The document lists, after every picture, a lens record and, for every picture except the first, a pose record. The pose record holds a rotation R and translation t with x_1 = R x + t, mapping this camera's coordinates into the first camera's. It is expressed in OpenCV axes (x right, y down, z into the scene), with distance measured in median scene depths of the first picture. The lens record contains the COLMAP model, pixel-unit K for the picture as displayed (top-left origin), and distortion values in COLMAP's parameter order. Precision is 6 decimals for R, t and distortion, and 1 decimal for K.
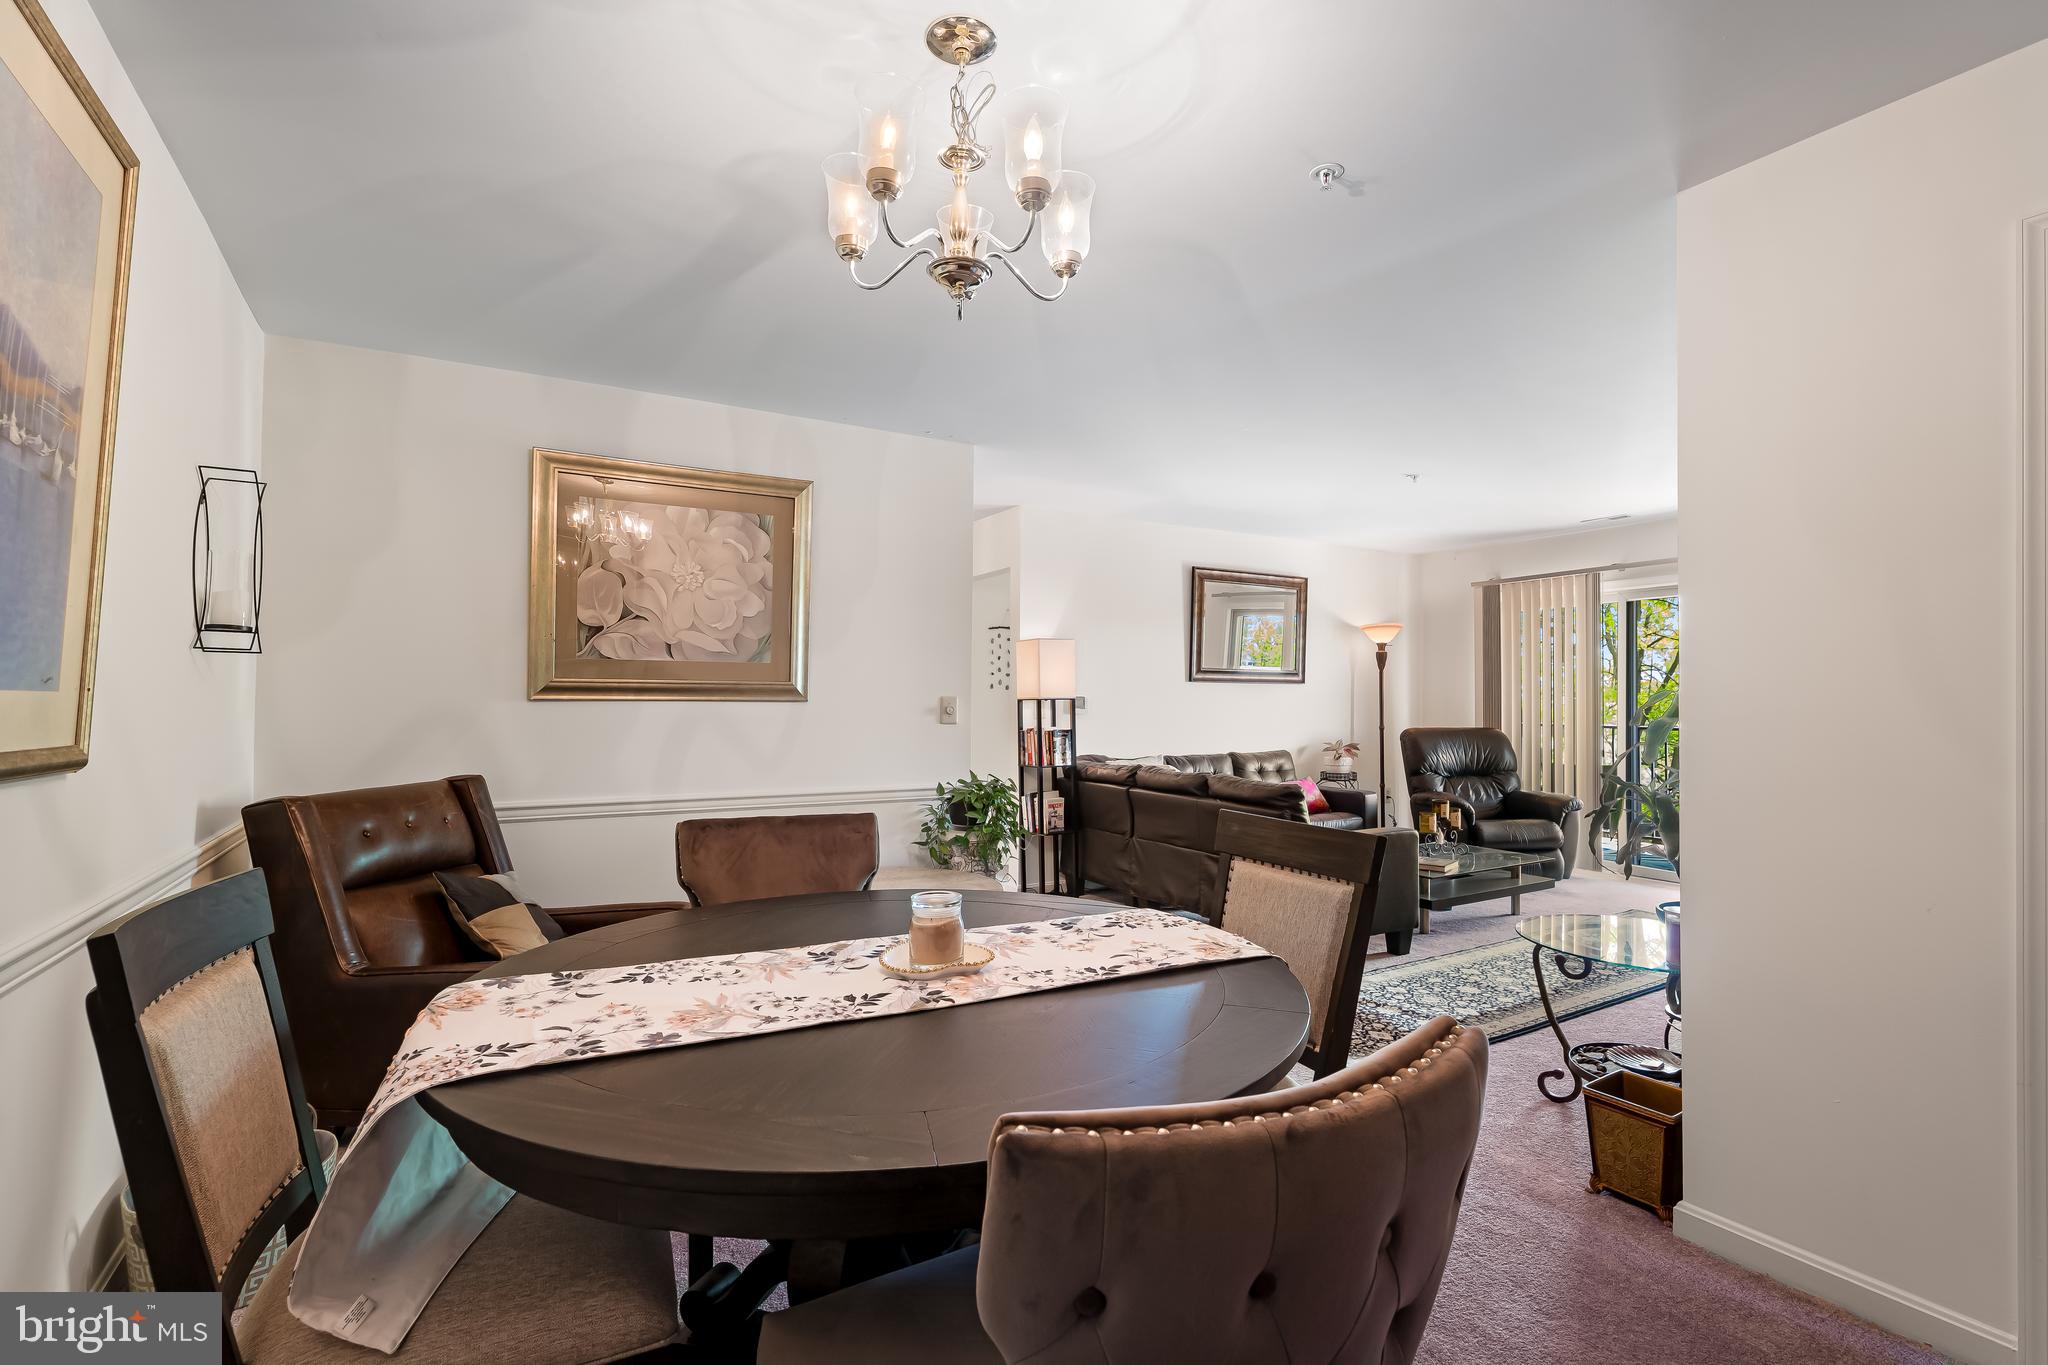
lens RADIAL K [[954.9, 0, 1029.0], [0, 954.9, 682.9], [0, 0, 1]] dist [0.001158, 0.000254]
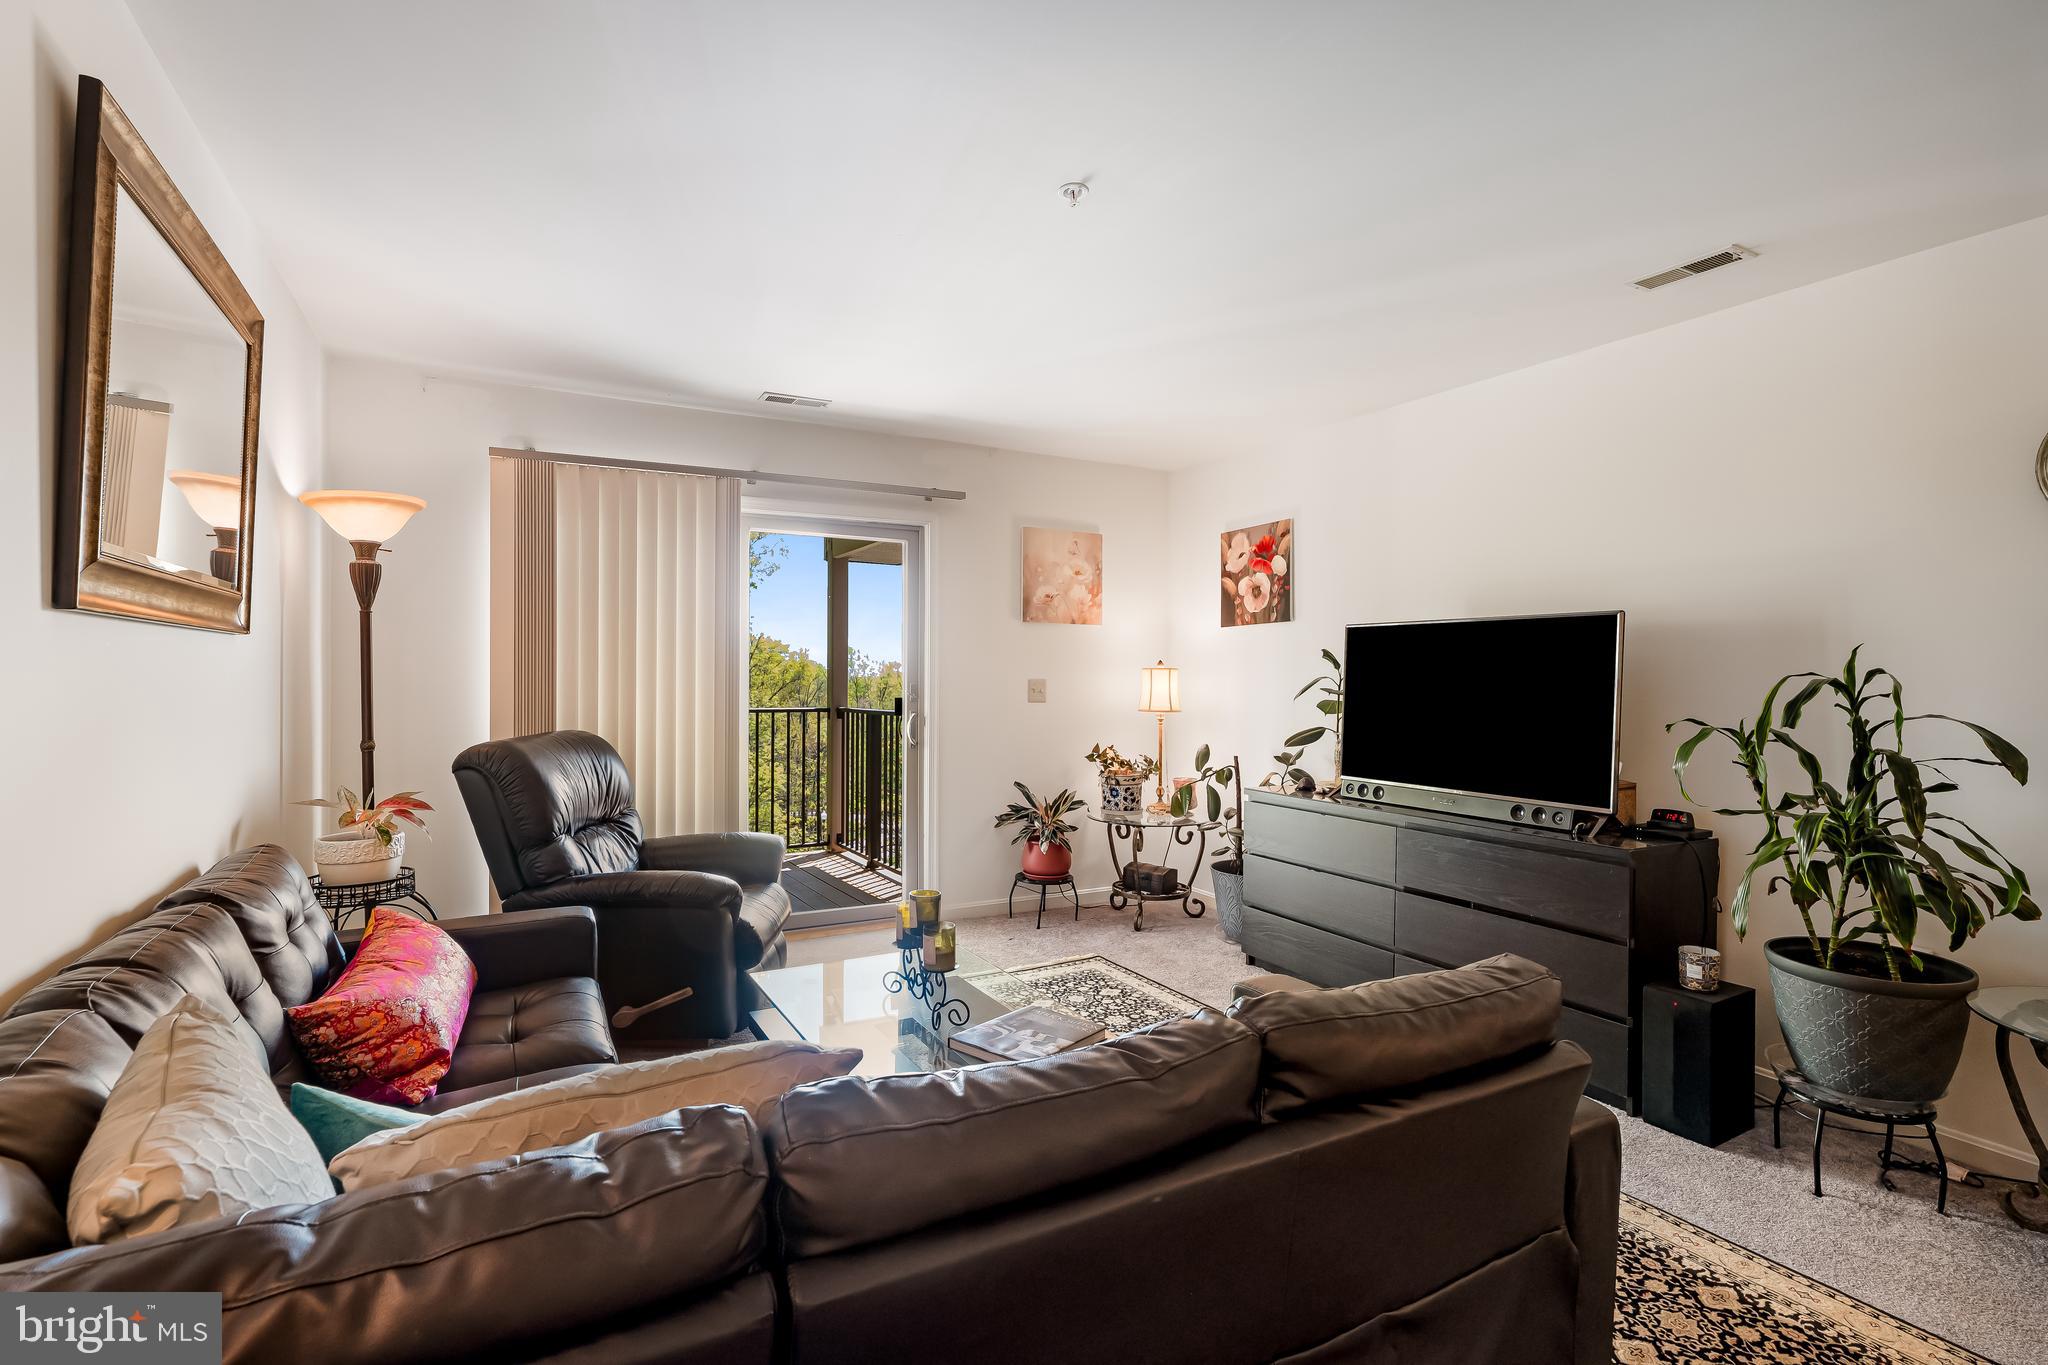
lens RADIAL K [[954.9, 0, 1029.0], [0, 954.9, 682.9], [0, 0, 1]] dist [0.001158, 0.000254]
pose [[0.043288, -0.015736, 0.998939, -0.043971], [-0.024031, 0.999570, 0.016787, 0.007239], [-0.998774, -0.024732, 0.042891, 0.874403]]
